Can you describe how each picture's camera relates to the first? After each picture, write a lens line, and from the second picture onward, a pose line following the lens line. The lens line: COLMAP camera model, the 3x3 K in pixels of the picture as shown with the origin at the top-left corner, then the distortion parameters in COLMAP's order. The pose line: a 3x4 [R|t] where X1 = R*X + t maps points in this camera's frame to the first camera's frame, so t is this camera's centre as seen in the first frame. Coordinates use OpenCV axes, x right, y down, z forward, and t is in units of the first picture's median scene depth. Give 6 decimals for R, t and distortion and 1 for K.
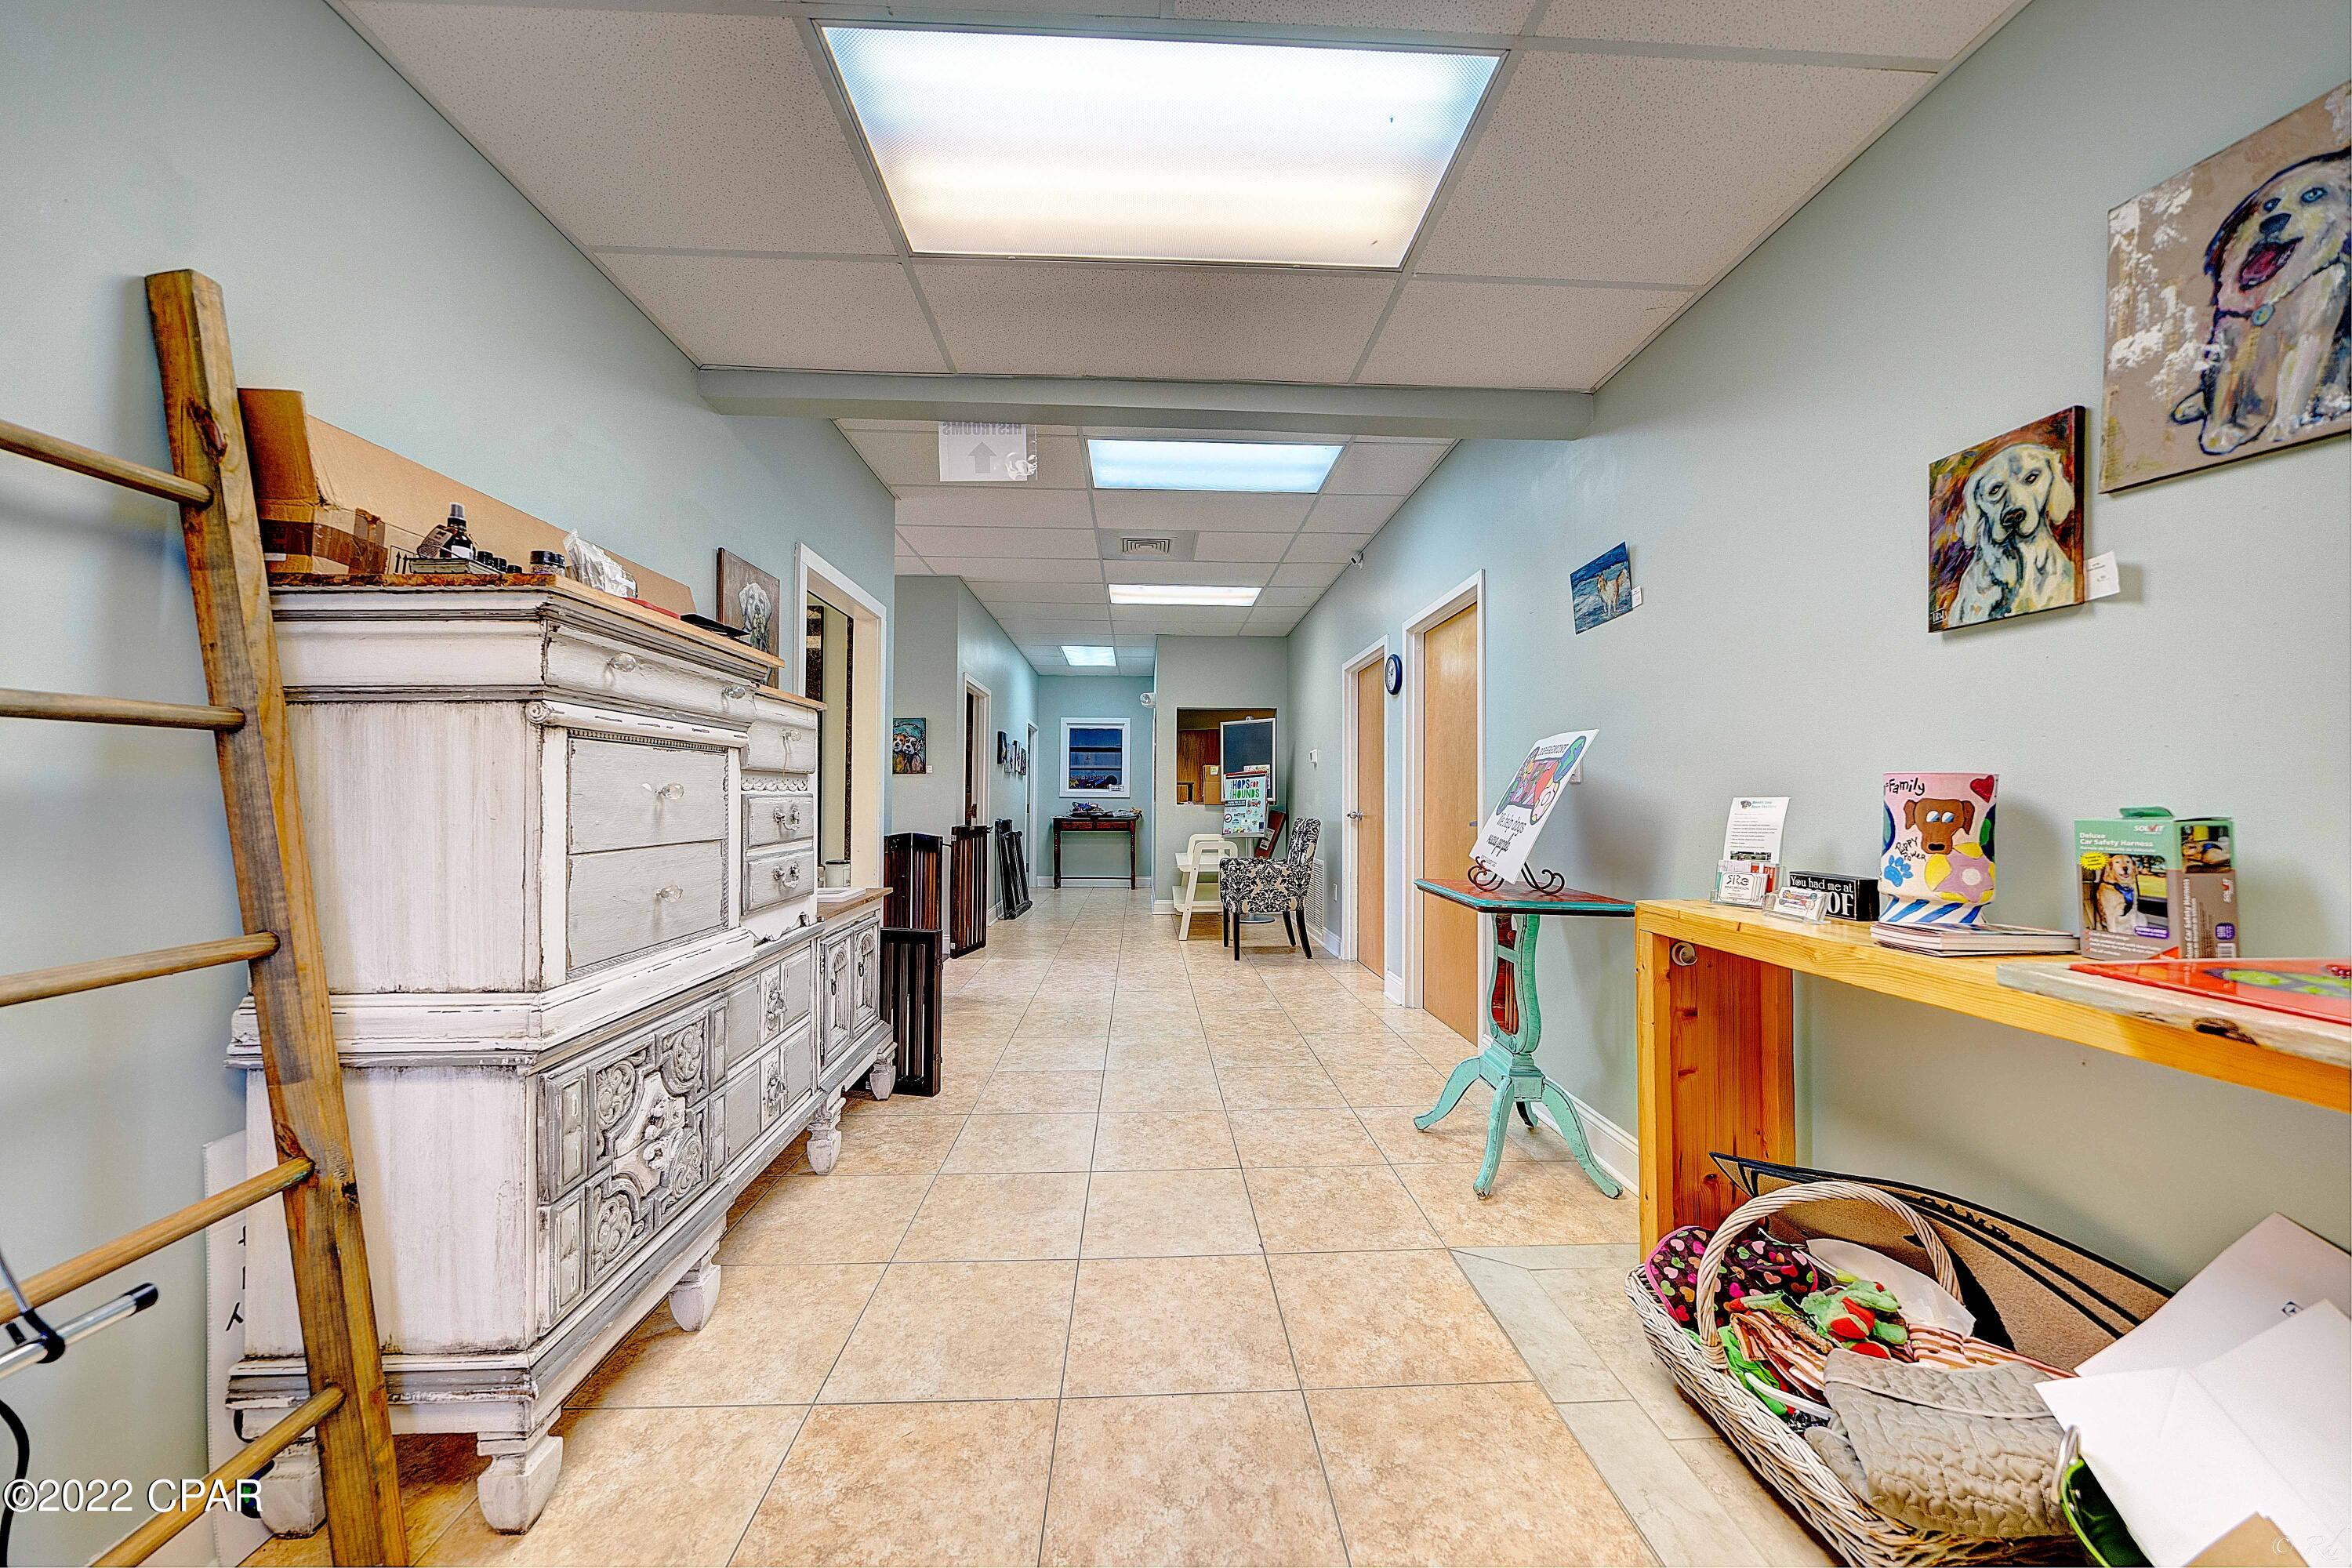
lens RADIAL K [[814.9, 0, 1171.6], [0, 814.9, 784.5], [0, 0, 1]] dist [-0.004682, -0.000154]
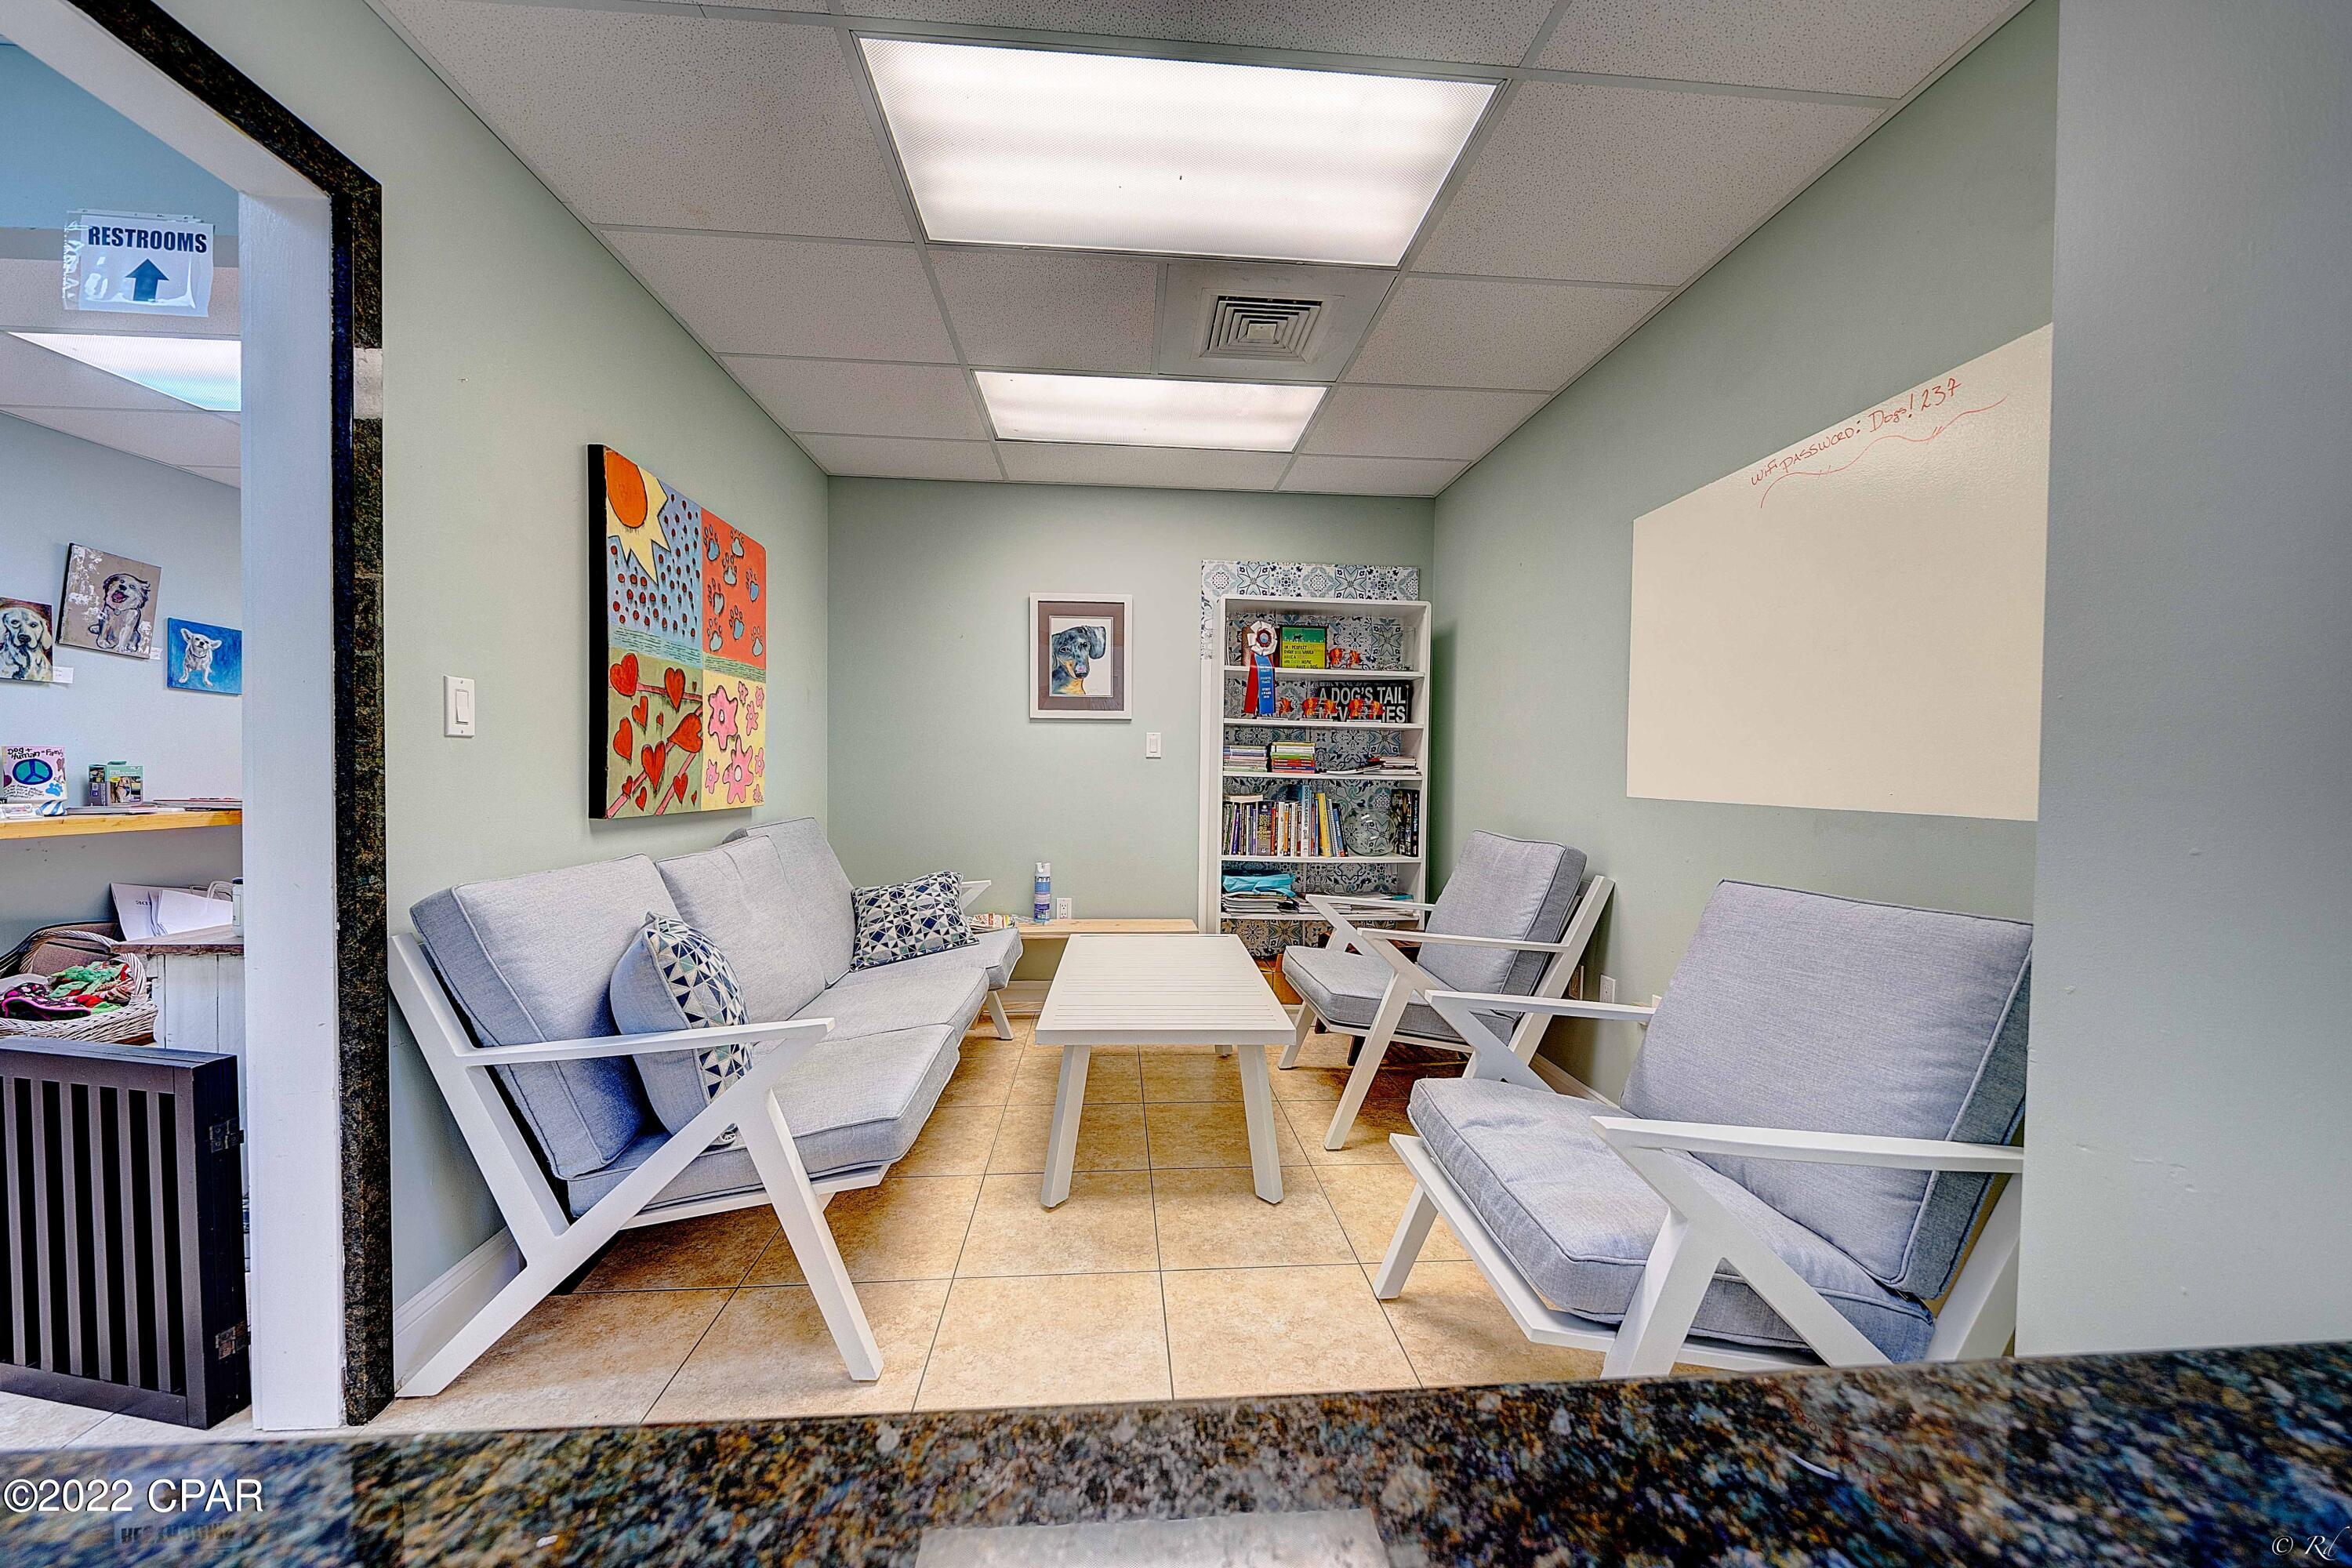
lens RADIAL K [[814.9, 0, 1171.6], [0, 814.9, 784.5], [0, 0, 1]] dist [-0.004682, -0.000154]
pose [[-0.999218, -0.011882, -0.037714, -2.042461], [-0.011871, 0.999929, -0.000525, 0.053309], [0.037718, -0.000077, -0.999288, 3.205966]]
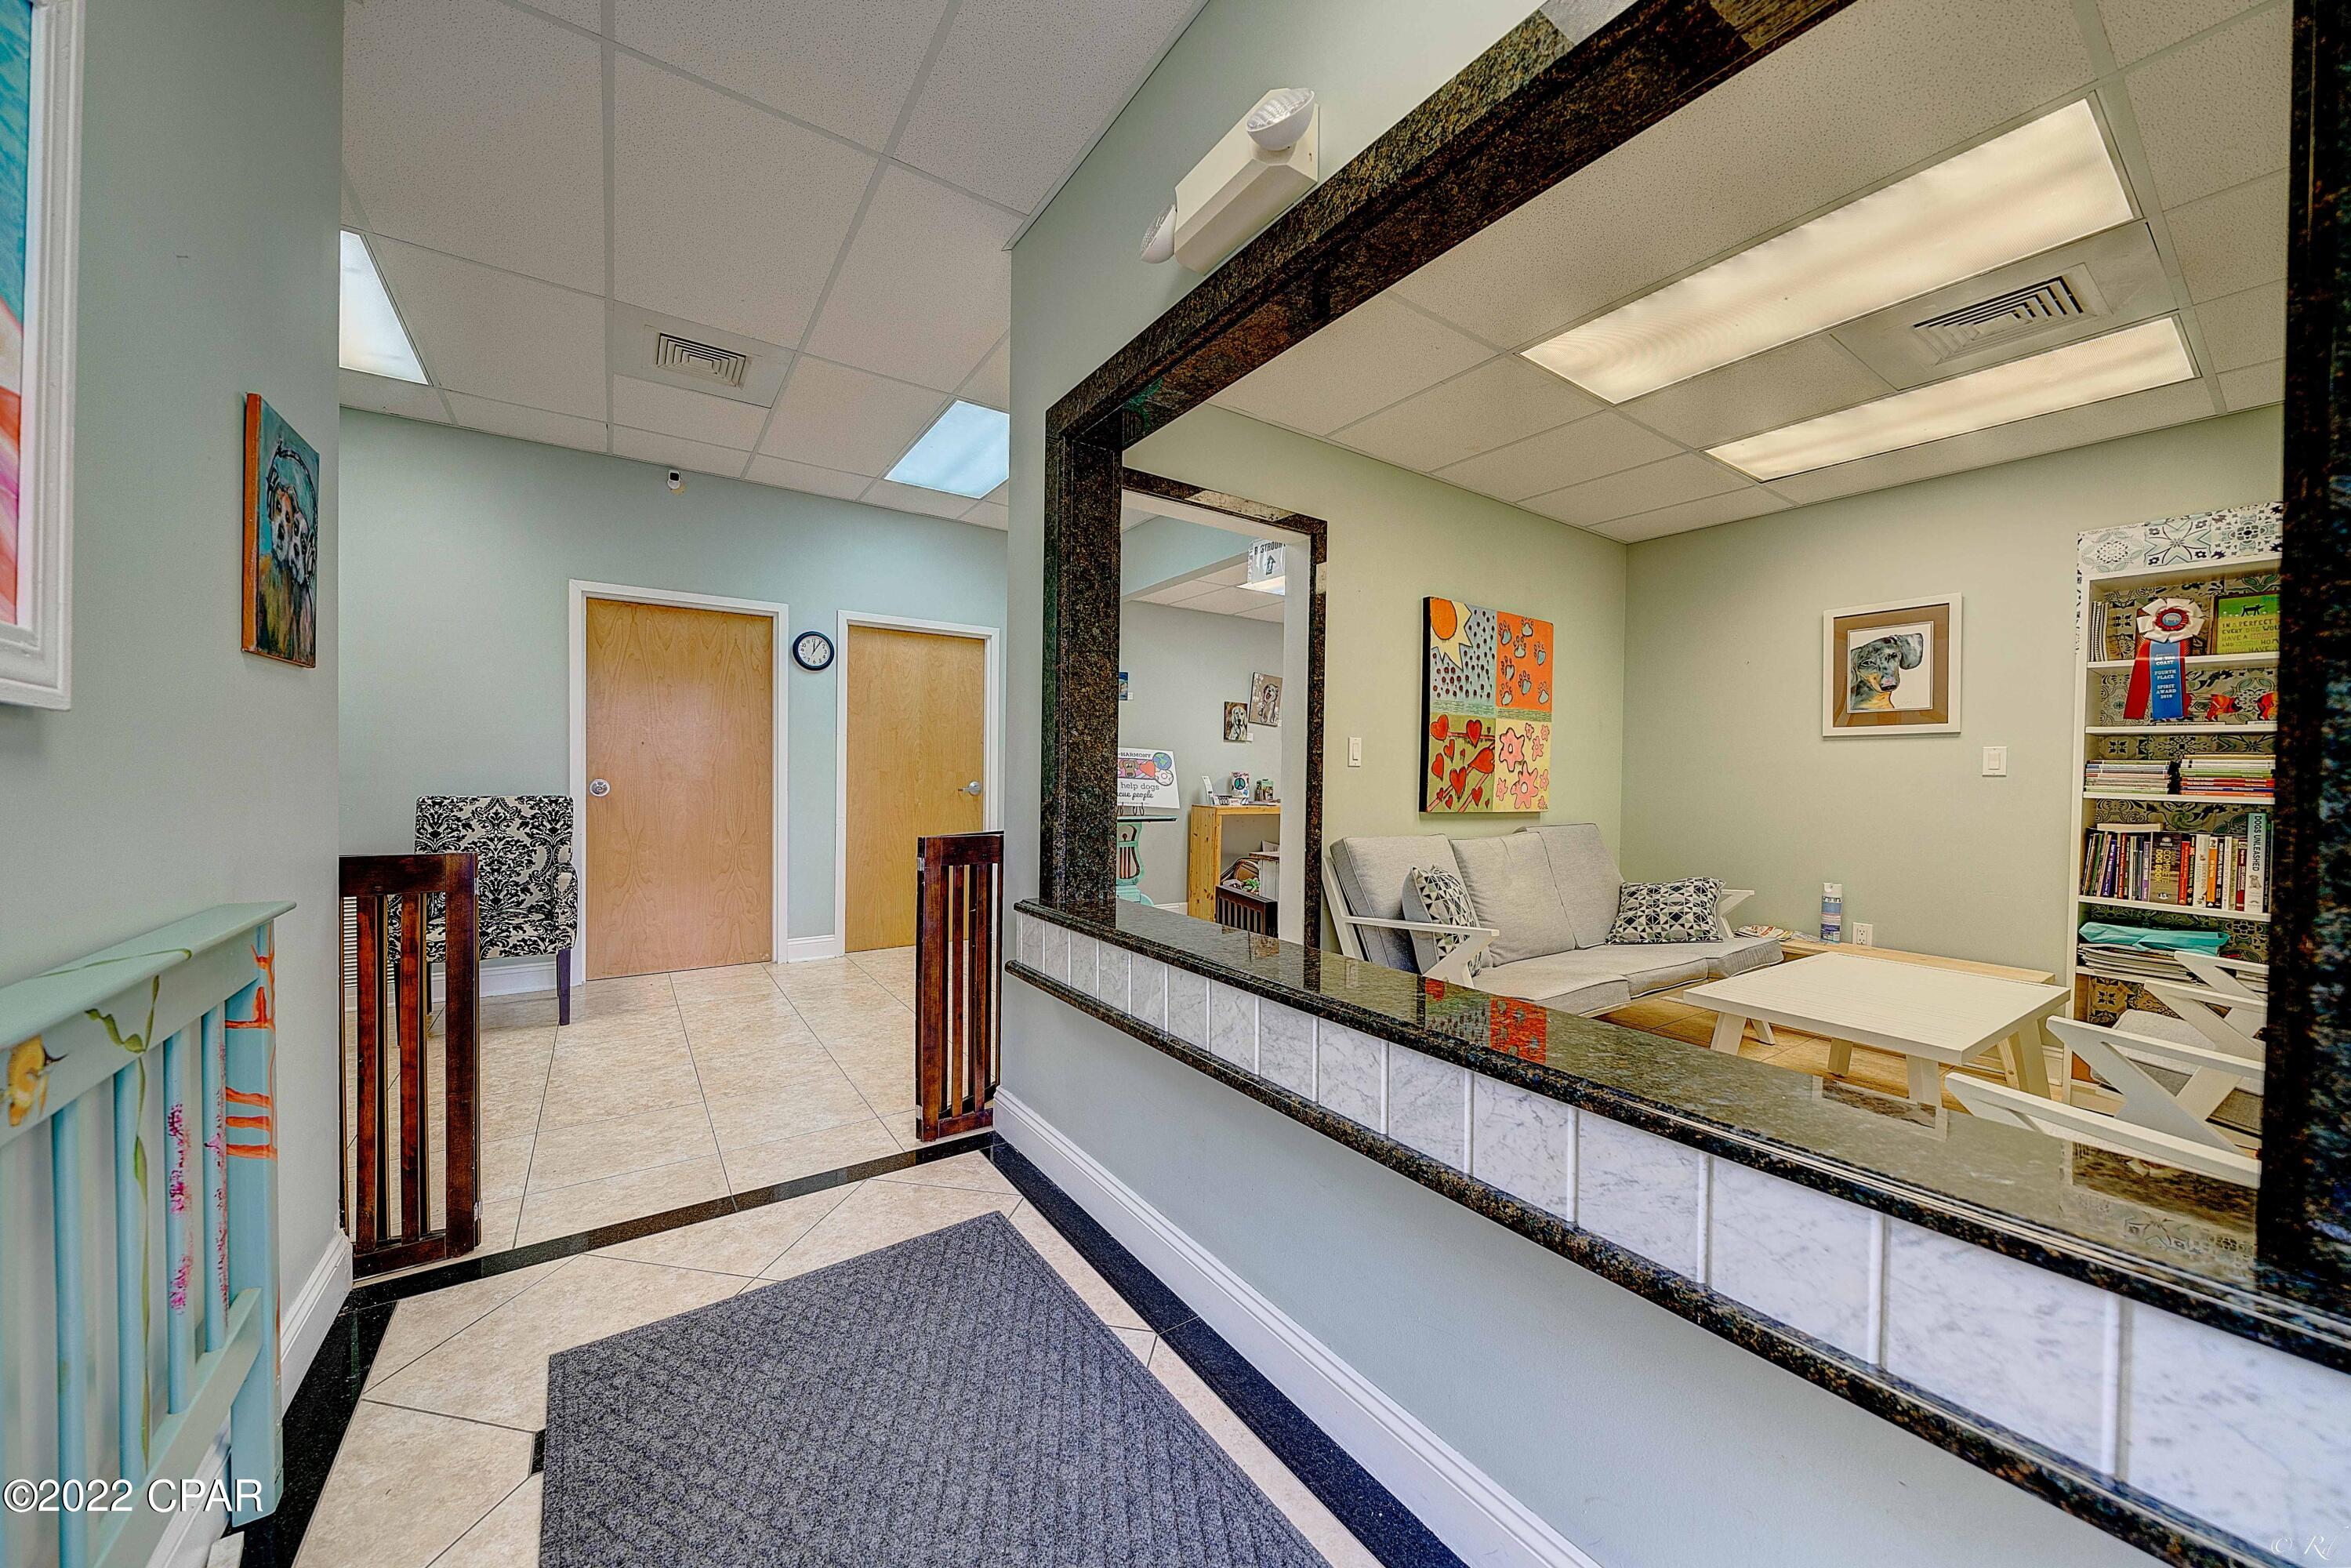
lens RADIAL K [[814.6, 0, 1171.1], [0, 814.6, 784.5], [0, 0, 1]] dist [-0.004682, -0.000154]
pose [[-0.529284, -0.018768, 0.848237, -2.756289], [-0.033102, 0.999451, 0.001459, 0.062246], [-0.847799, -0.027306, -0.529614, 3.685592]]
